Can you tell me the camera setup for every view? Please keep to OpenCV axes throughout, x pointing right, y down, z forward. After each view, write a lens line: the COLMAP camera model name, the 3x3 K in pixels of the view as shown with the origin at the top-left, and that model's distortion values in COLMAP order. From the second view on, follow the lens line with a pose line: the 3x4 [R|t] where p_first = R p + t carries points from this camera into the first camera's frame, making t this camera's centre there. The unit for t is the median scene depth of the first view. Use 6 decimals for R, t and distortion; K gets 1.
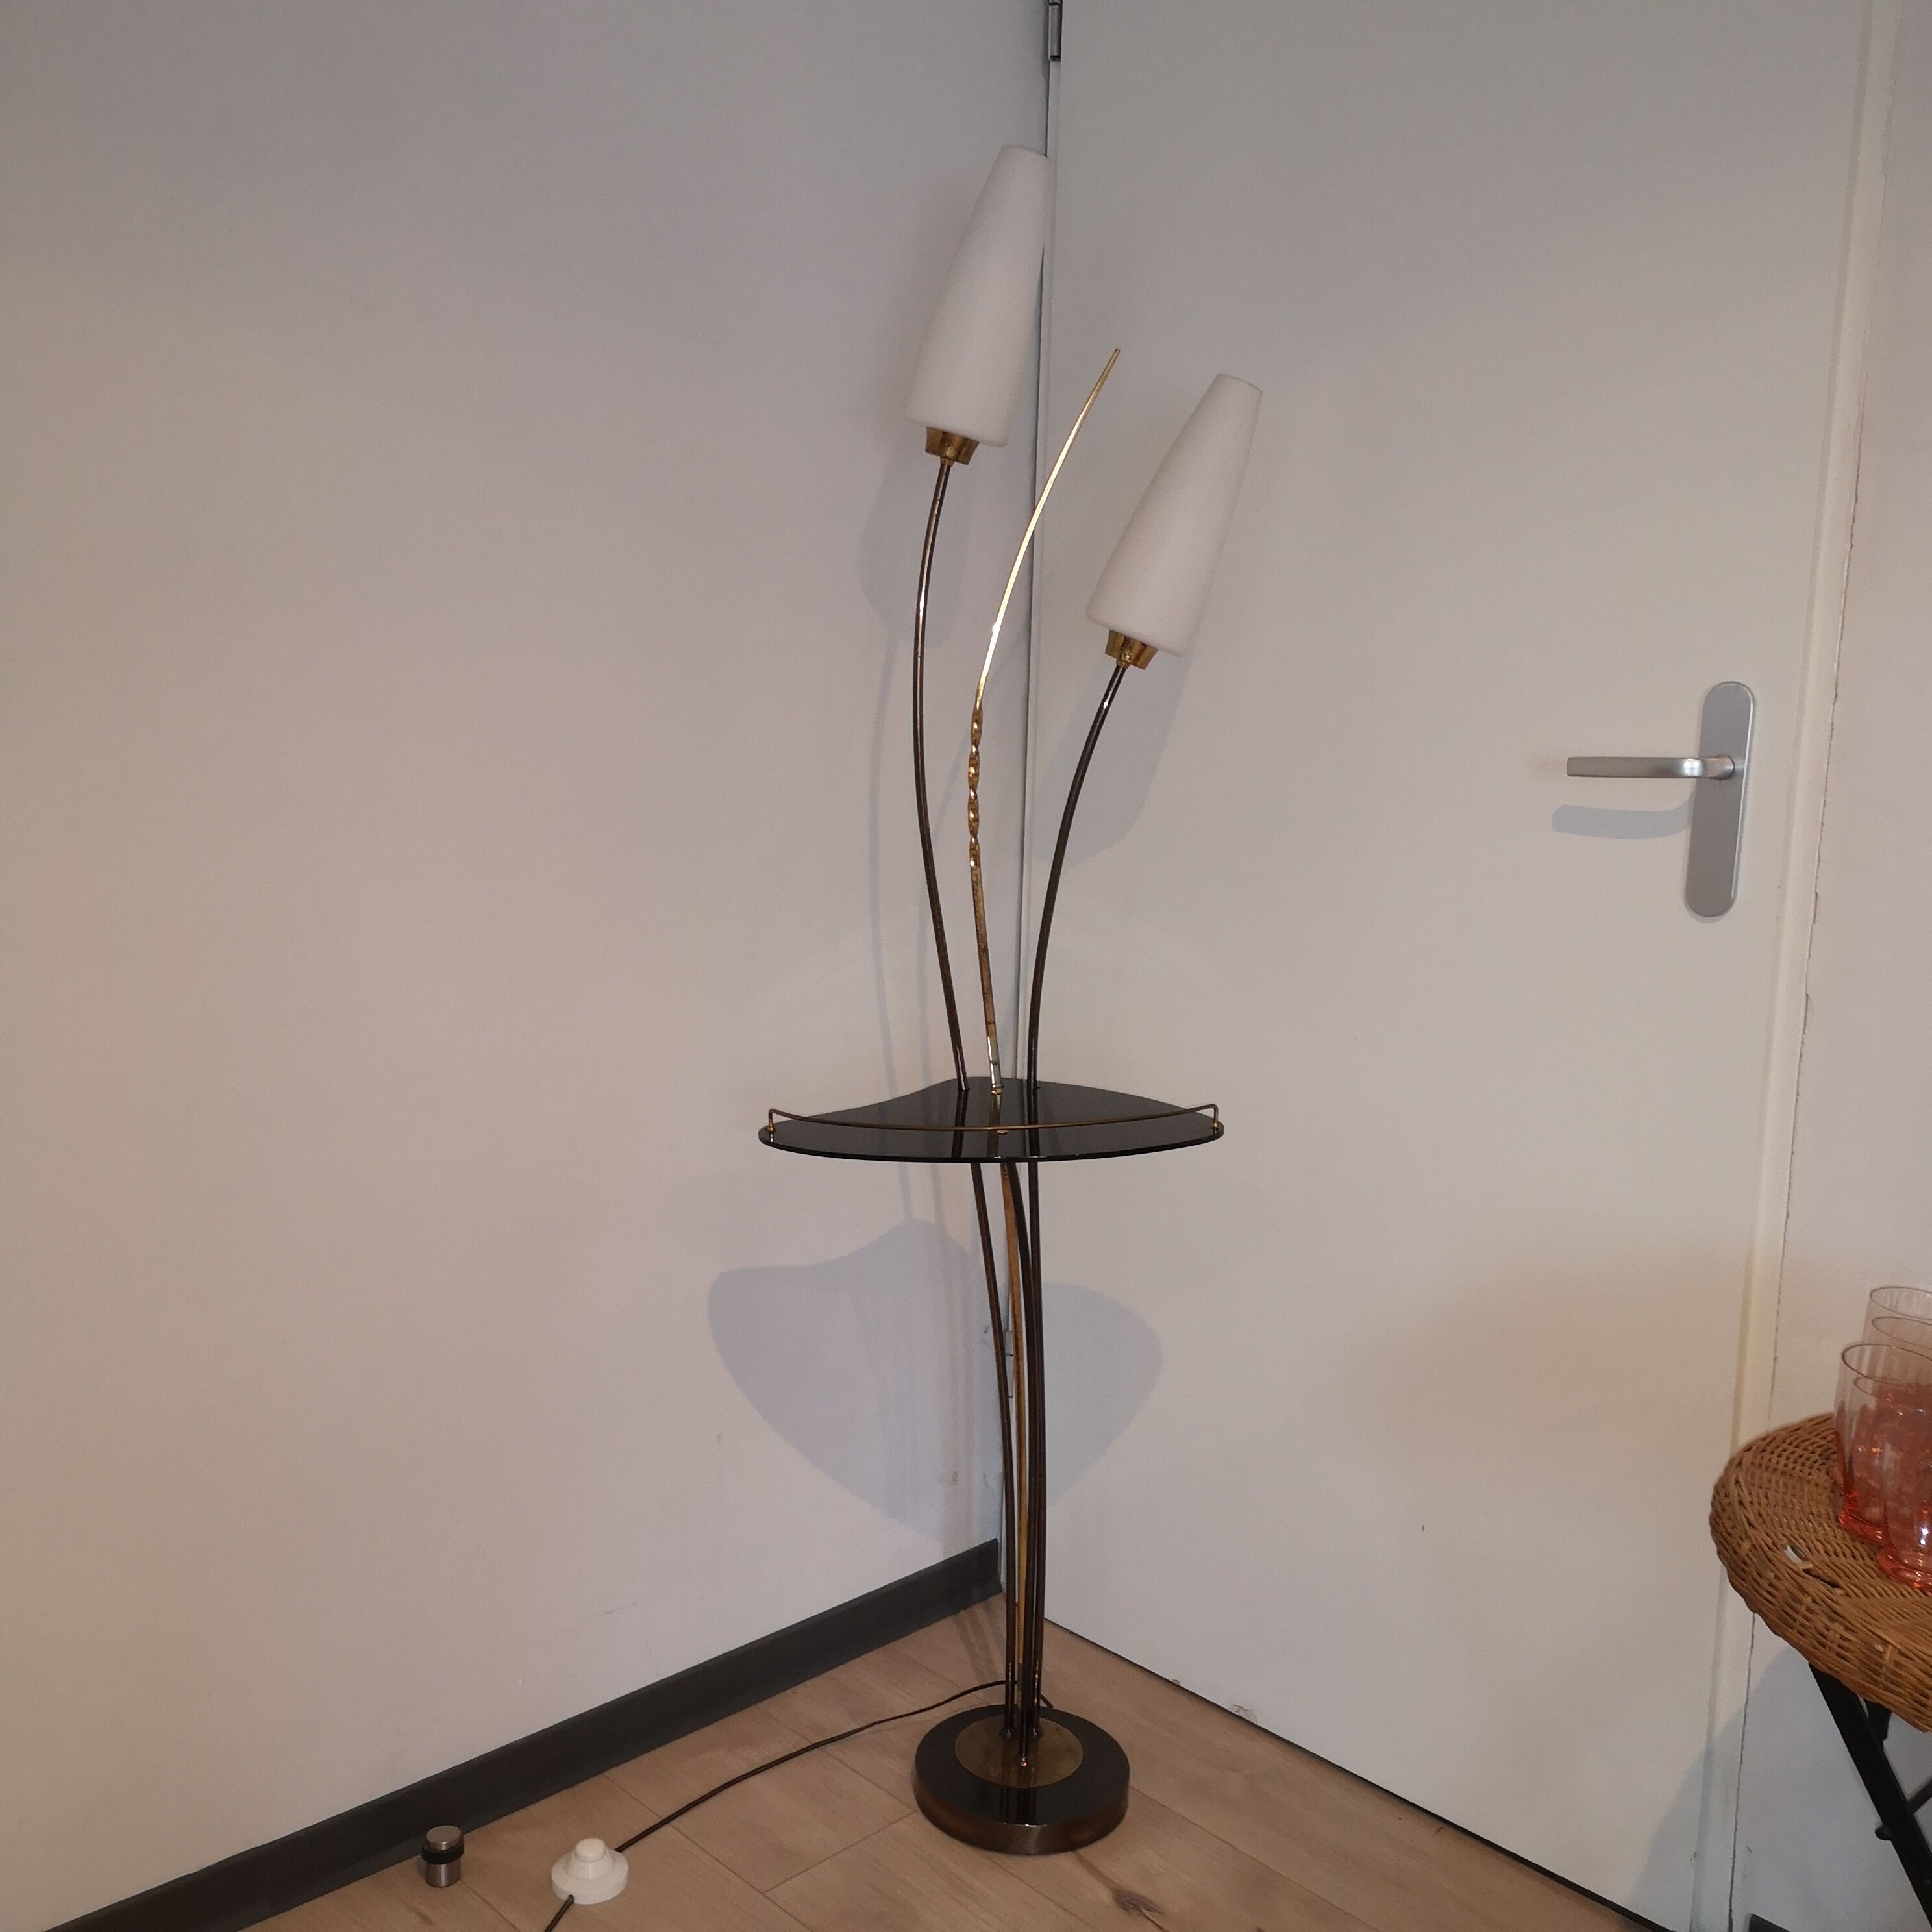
lens RADIAL K [[1901.6, 0, 966.0], [0, 1901.6, 966.0], [0, 0, 1]] dist [0.006542, -0.025721]
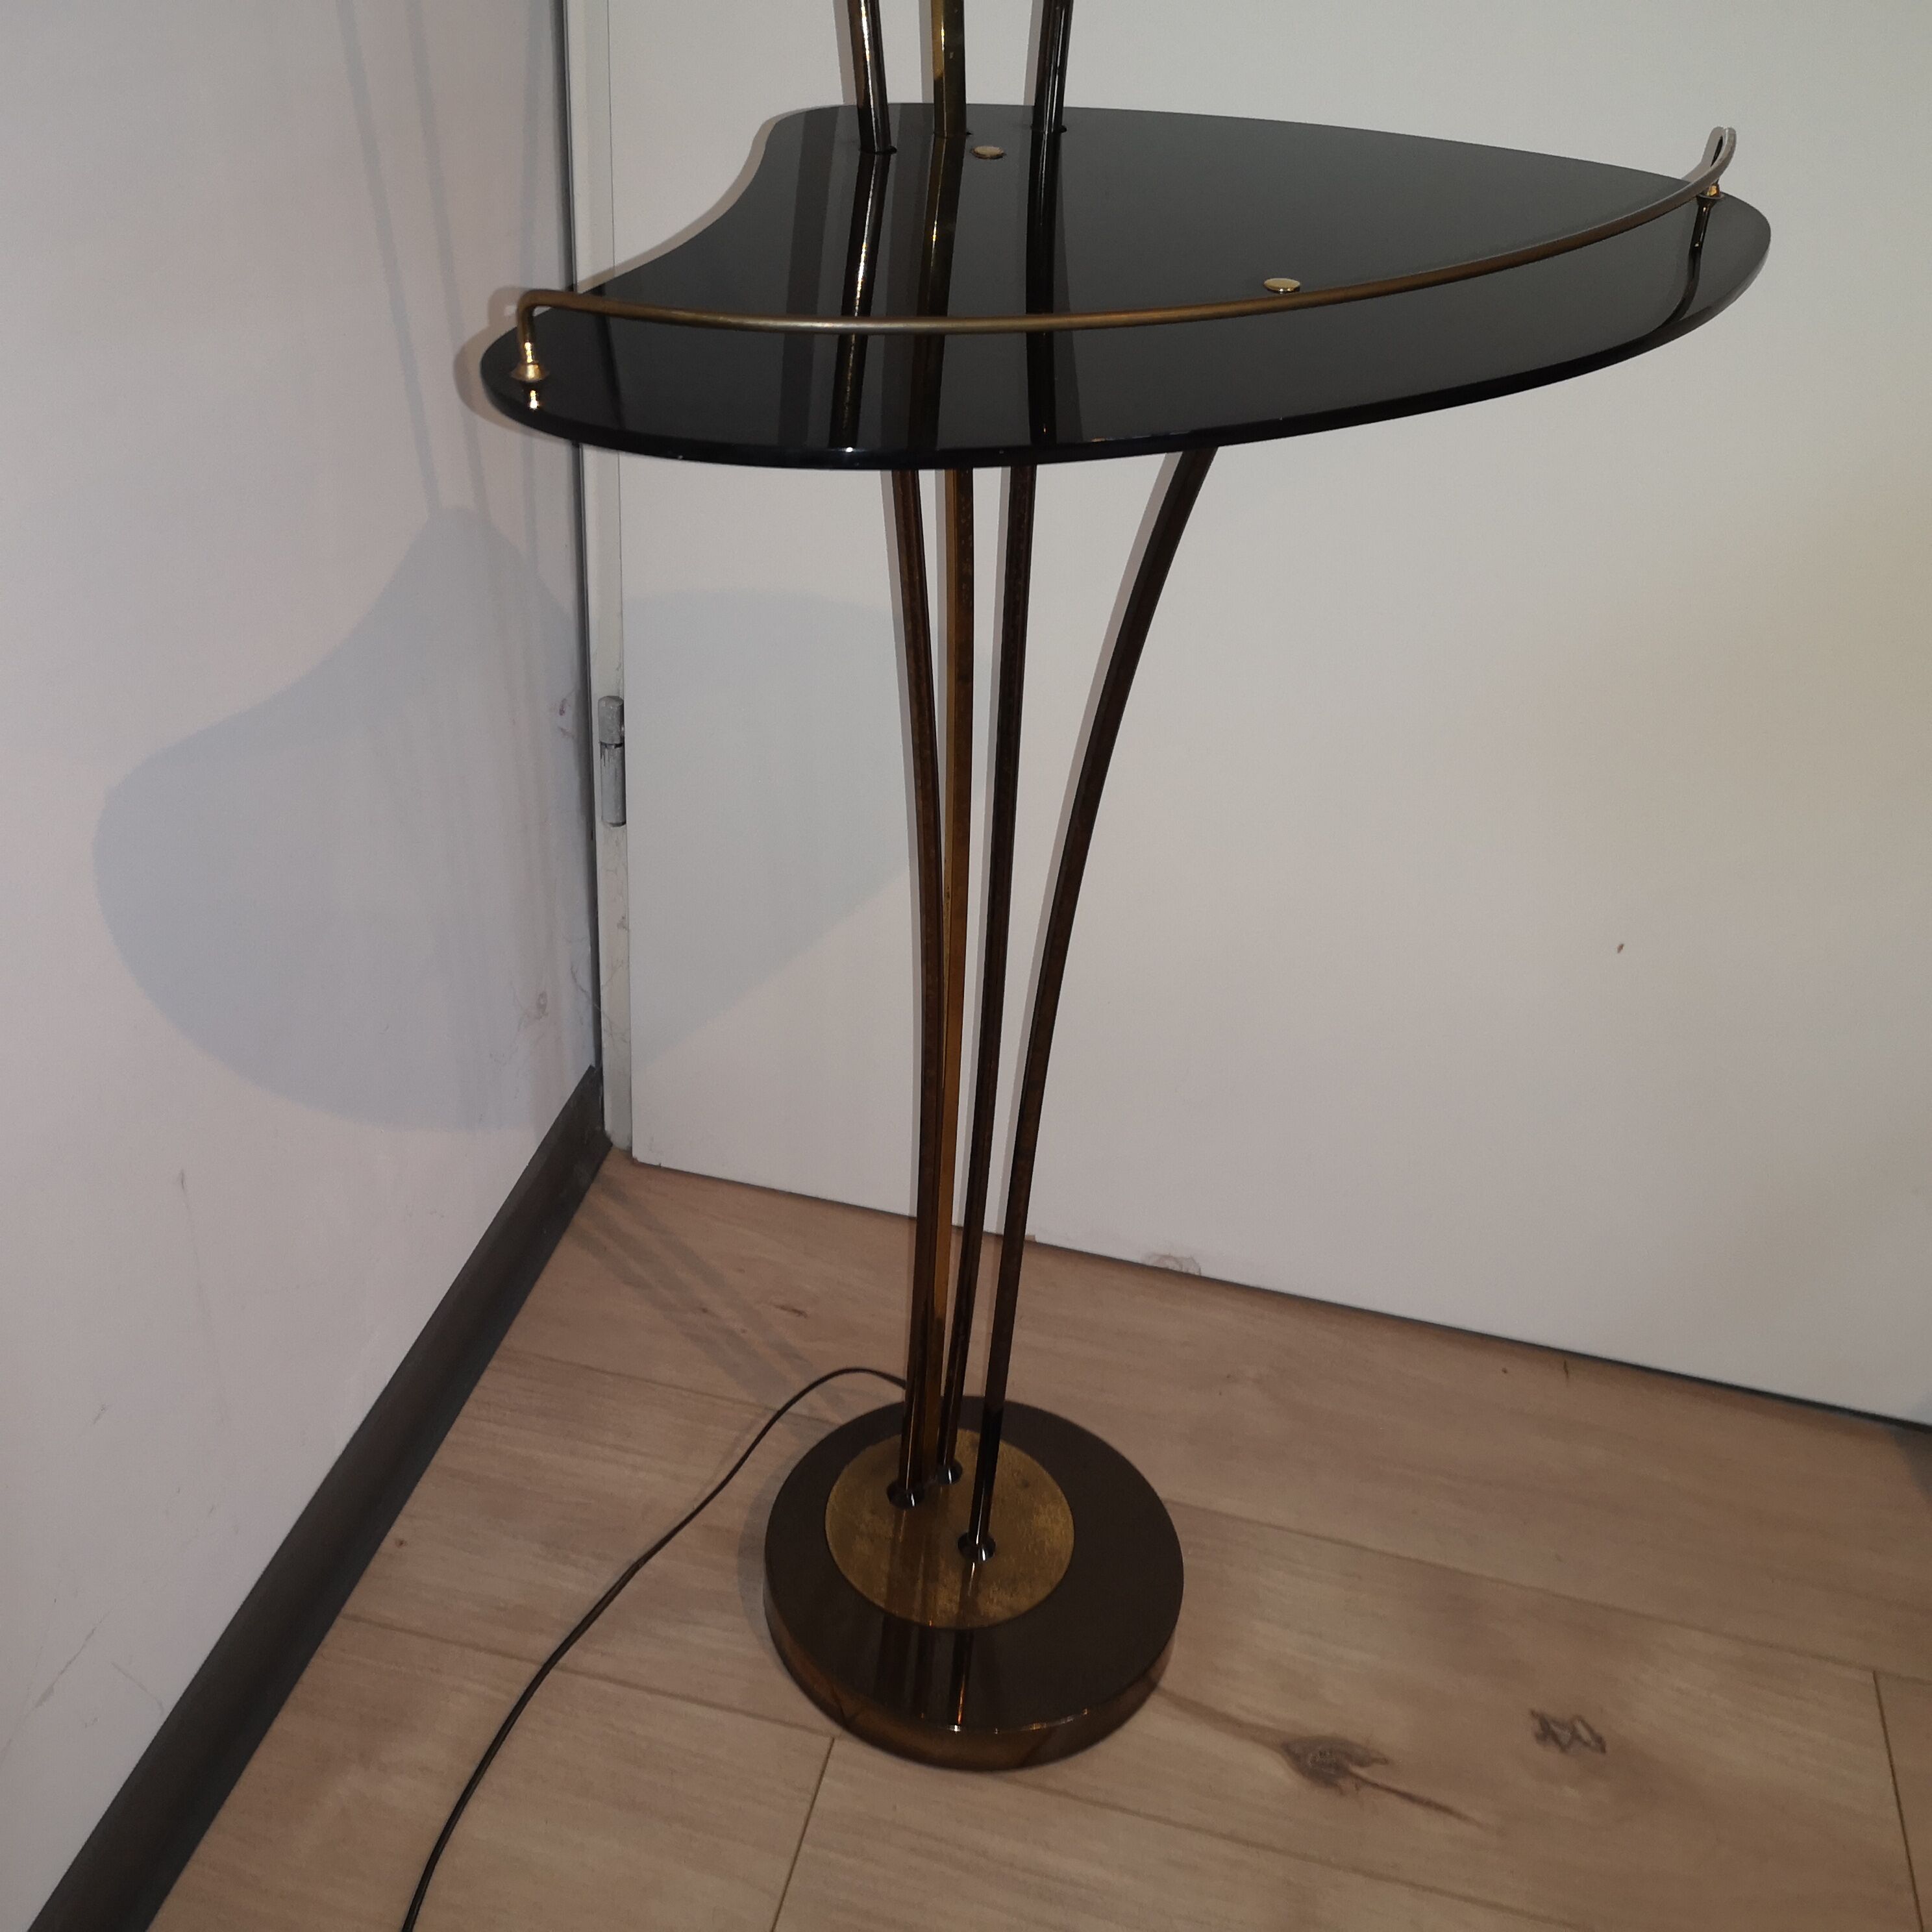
lens RADIAL K [[1973.5, 0, 962.2], [0, 1973.5, 923.1], [0, 0, 1]] dist [0.048500, -0.016240]
pose [[0.839464, -0.260671, 0.476813, -0.193512], [0.034604, 0.901300, 0.431812, 0.036793], [-0.542312, -0.345991, 0.765629, 0.681303]]
